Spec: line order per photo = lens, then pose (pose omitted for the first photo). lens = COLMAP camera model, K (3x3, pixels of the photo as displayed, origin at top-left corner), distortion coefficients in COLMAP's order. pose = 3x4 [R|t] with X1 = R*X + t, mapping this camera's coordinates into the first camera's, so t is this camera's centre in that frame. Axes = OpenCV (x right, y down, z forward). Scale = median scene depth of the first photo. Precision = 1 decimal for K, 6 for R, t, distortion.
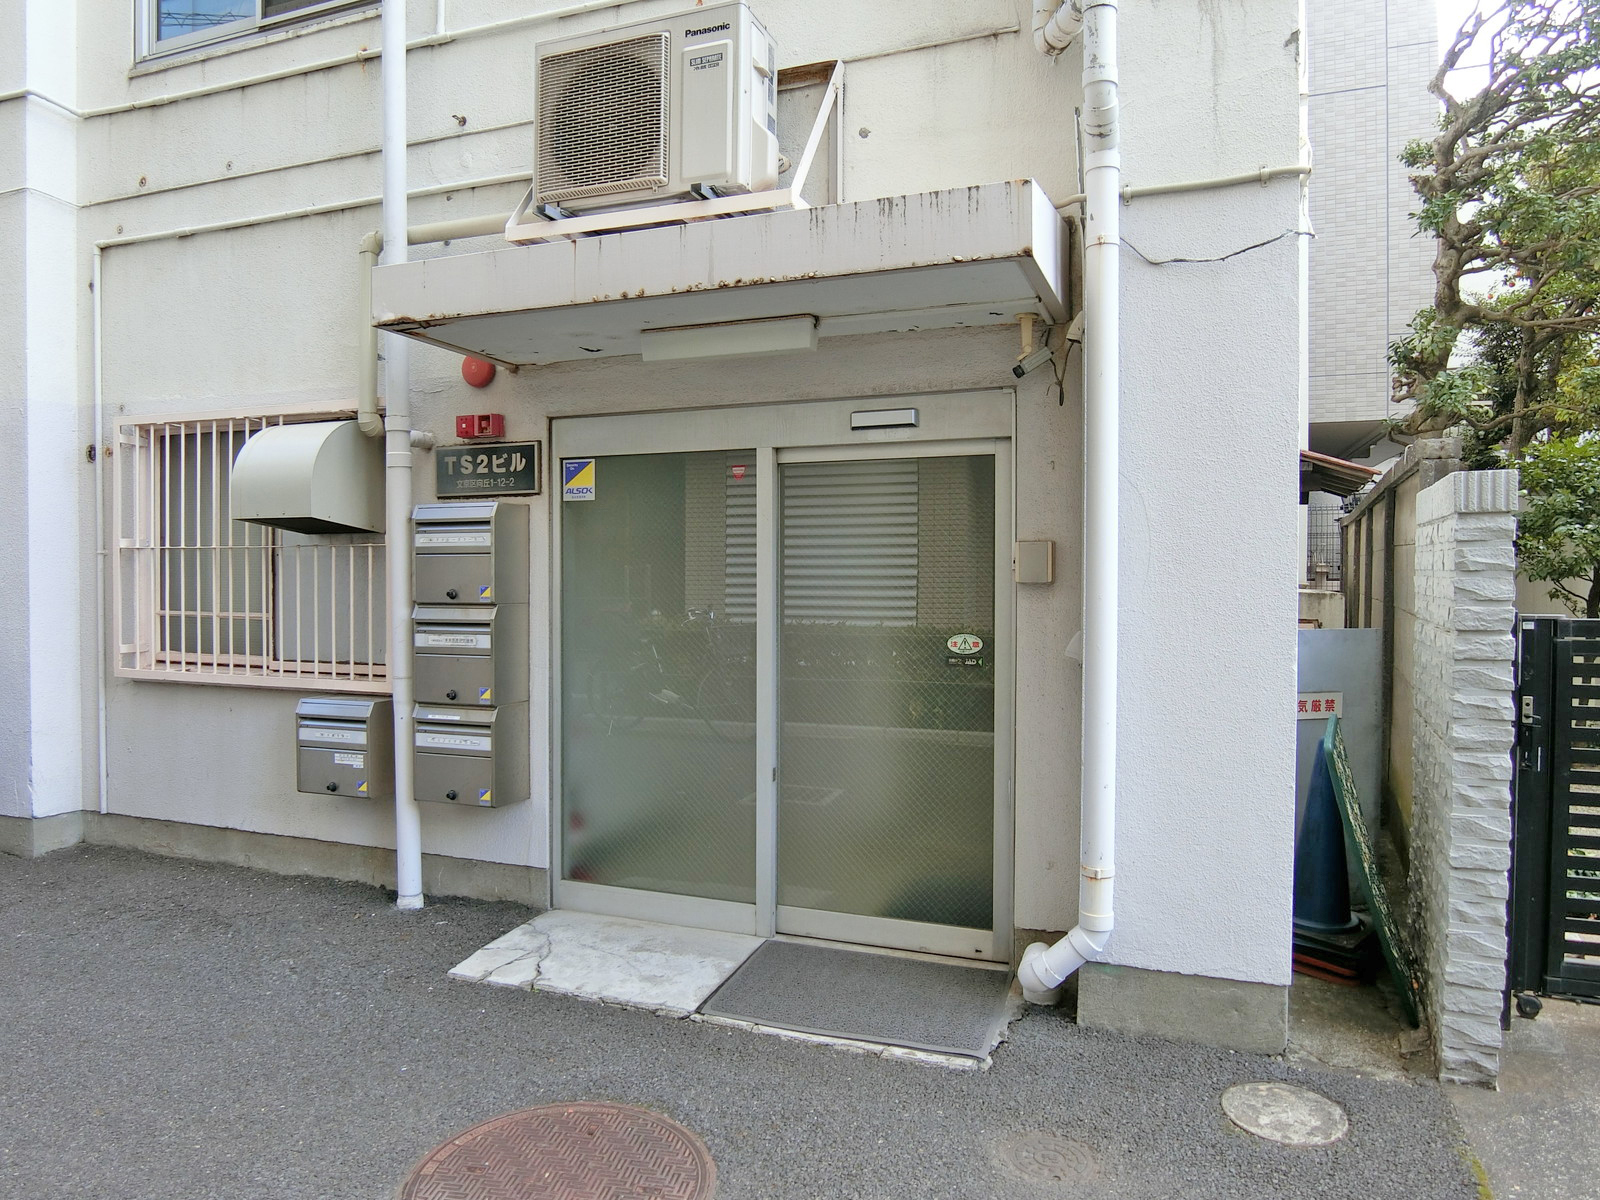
lens RADIAL K [[1118.0, 0, 799.9], [0, 1118.0, 601.2], [0, 0, 1]] dist [0.000126, 0.000006]
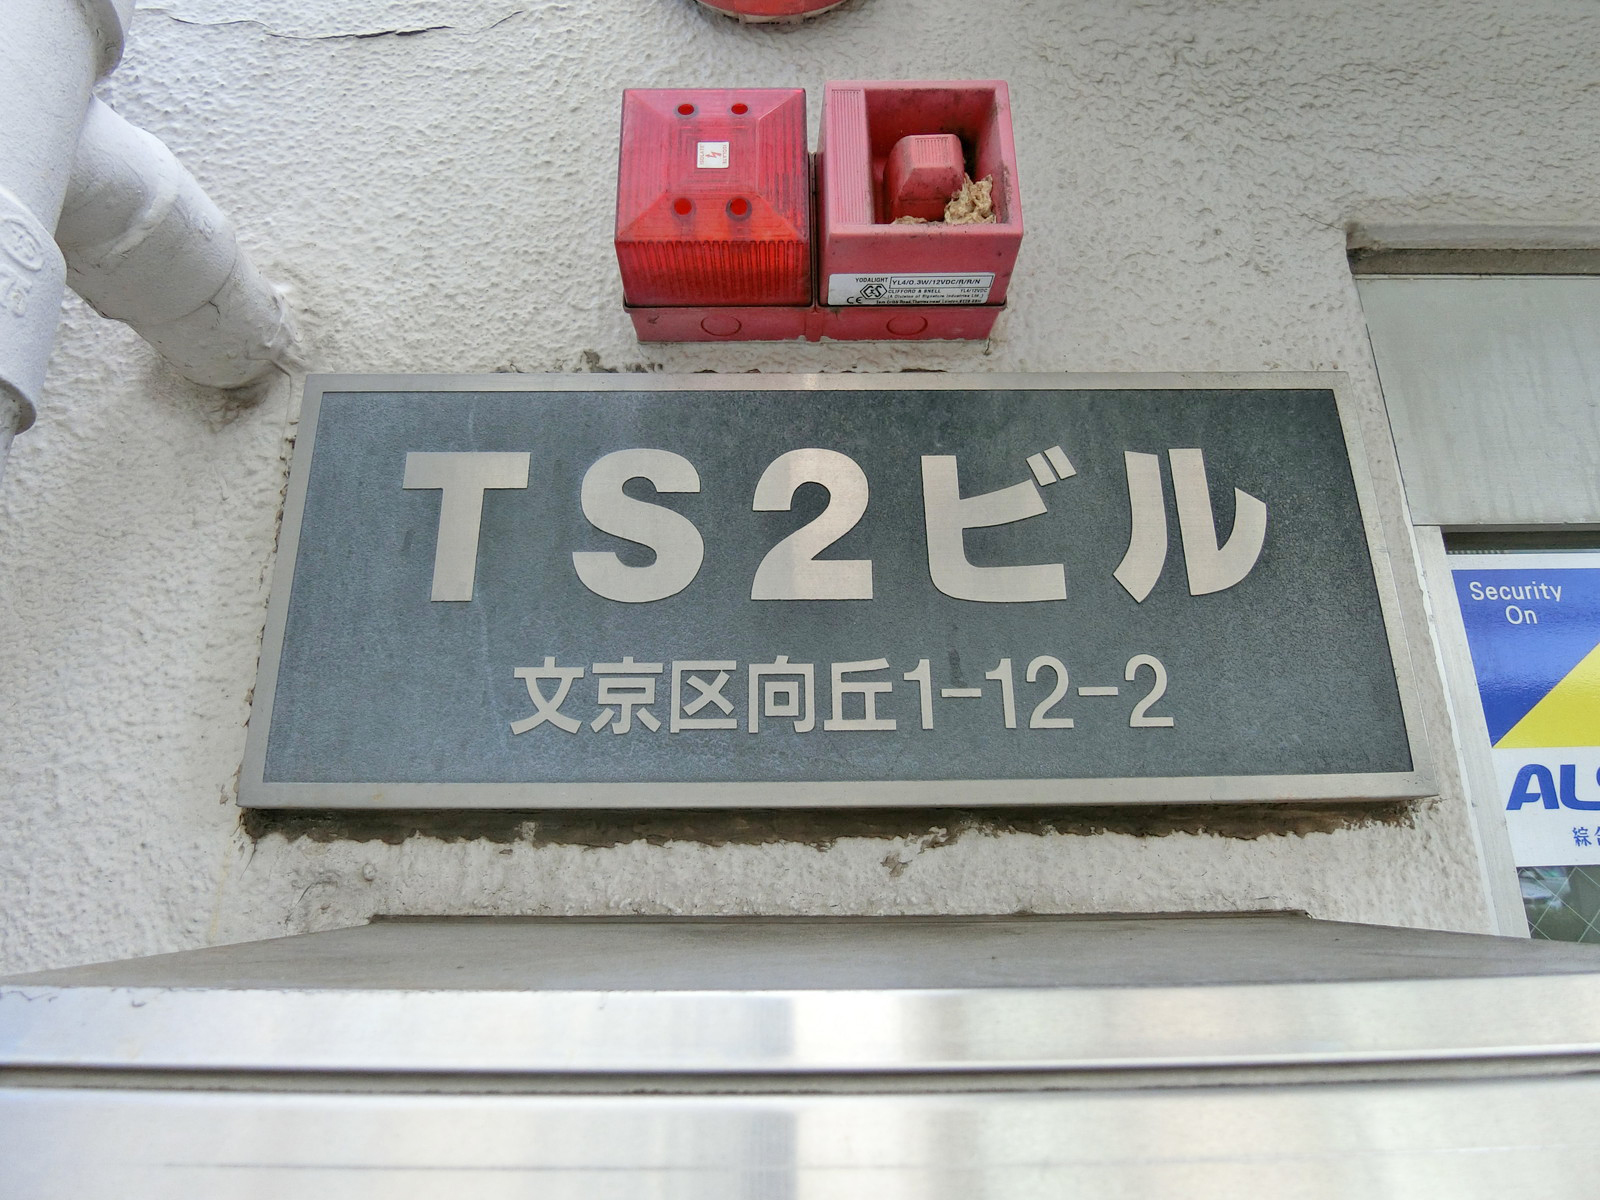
lens RADIAL K [[871.4, 0, 797.3], [0, 871.4, 598.7], [0, 0, 1]] dist [-0.000363, 0.000056]
pose [[0.926558, 0.103231, 0.361710, -0.315764], [0.009781, 0.954667, -0.297514, -0.089534], [-0.376026, 0.279202, 0.883545, 0.924653]]
